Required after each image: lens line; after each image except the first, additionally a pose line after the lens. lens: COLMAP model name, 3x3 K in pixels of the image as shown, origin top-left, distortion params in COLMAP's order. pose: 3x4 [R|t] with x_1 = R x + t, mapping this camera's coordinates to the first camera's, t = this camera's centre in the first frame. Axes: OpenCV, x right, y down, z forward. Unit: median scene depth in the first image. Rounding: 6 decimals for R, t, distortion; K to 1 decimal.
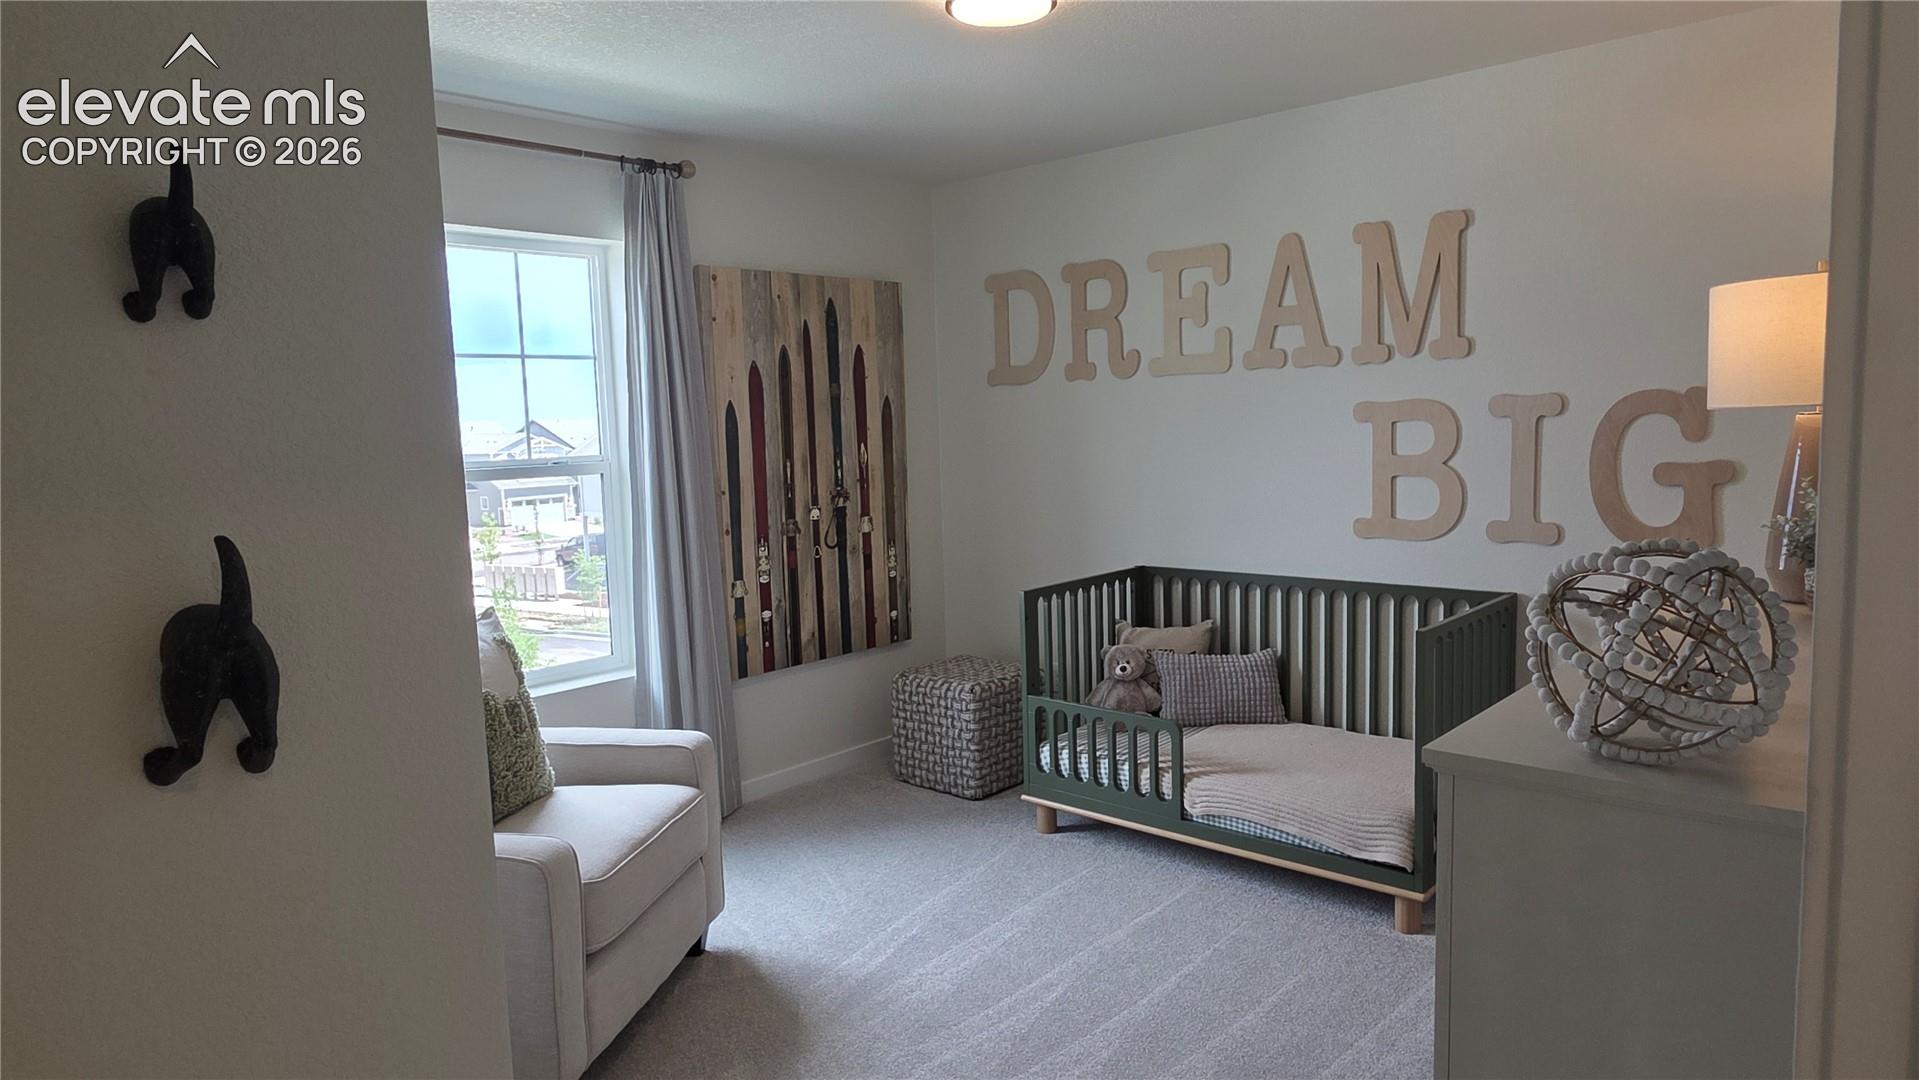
lens RADIAL K [[1165.2, 0, 953.7], [0, 1165.2, 541.9], [0, 0, 1]] dist [0.009126, -0.004252]
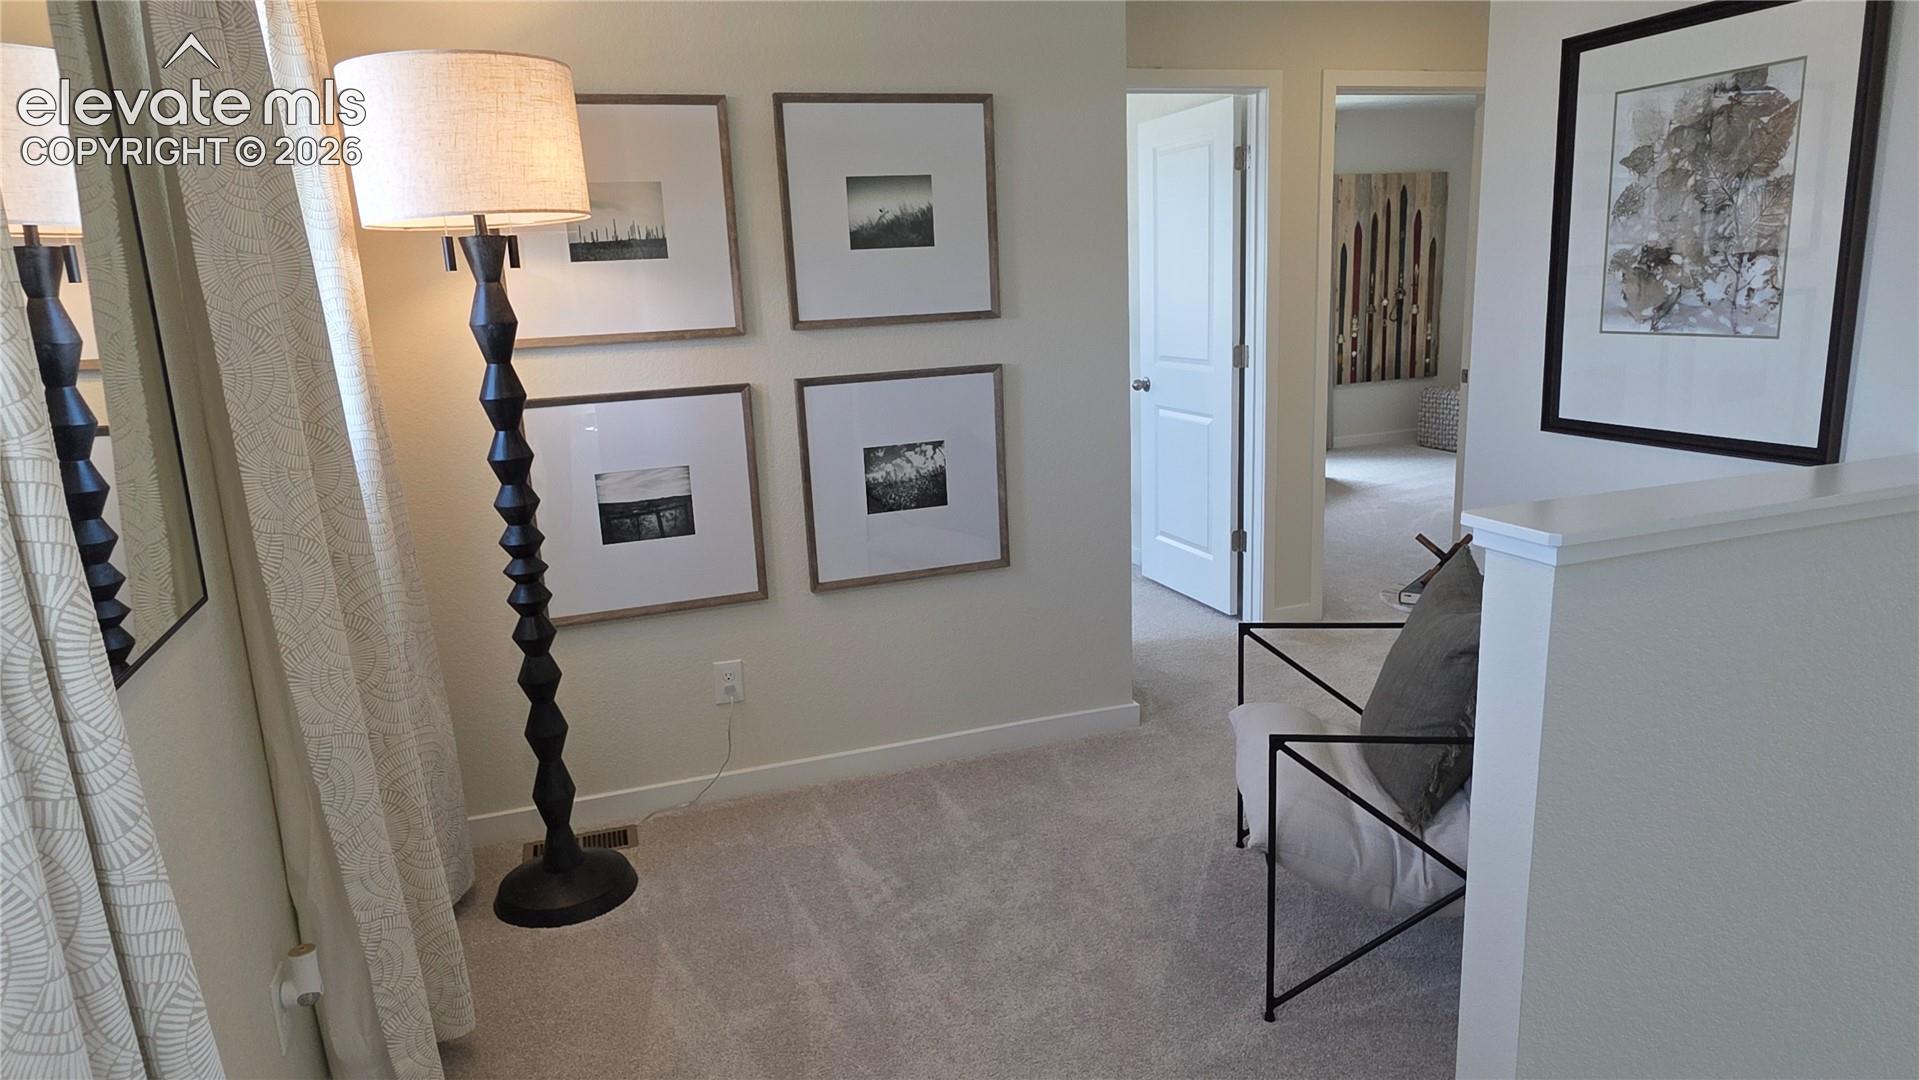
lens RADIAL K [[1165.2, 0, 953.7], [0, 1165.2, 541.9], [0, 0, 1]] dist [0.009126, -0.004252]
pose [[0.878311, 0.100931, -0.467314, 0.193021], [-0.033113, 0.987957, 0.151145, 0.098271], [0.476941, -0.117279, 0.871075, -1.047413]]
